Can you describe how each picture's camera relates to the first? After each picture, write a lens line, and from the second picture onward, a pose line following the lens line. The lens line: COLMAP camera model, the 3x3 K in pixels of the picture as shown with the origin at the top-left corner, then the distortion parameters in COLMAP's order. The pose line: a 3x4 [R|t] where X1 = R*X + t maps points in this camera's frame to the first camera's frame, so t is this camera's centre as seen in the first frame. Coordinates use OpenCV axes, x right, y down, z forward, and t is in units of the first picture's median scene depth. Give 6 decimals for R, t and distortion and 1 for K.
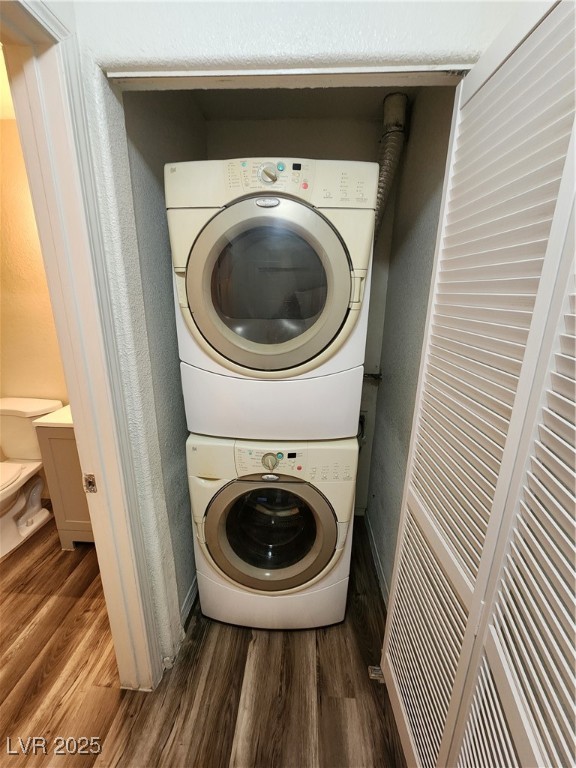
lens RADIAL K [[314.6, 0, 288.2], [0, 314.6, 383.6], [0, 0, 1]] dist [-0.001748, 0.000563]
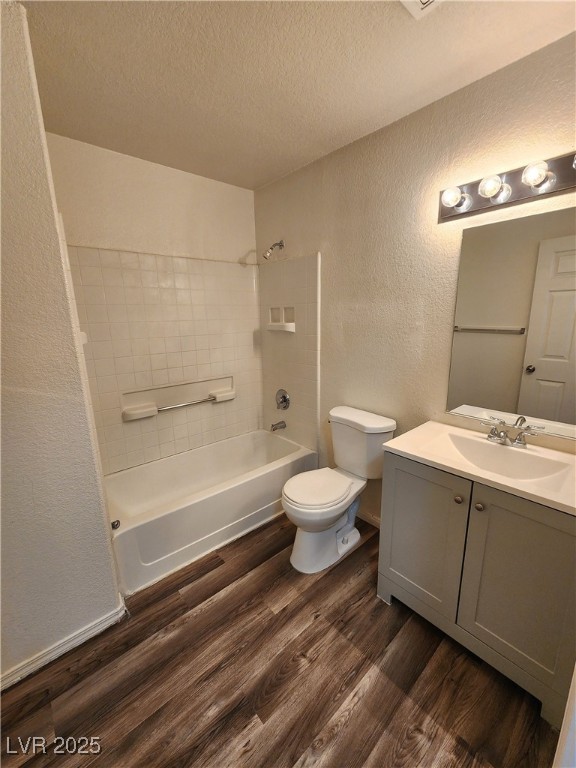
lens RADIAL K [[314.6, 0, 290.4], [0, 314.6, 383.5], [0, 0, 1]] dist [-0.001748, 0.000563]
pose [[0.706241, 0.125467, -0.696765, -0.400414], [-0.165531, 0.986156, 0.009795, -0.009676], [0.688348, 0.108419, 0.717232, 0.180411]]
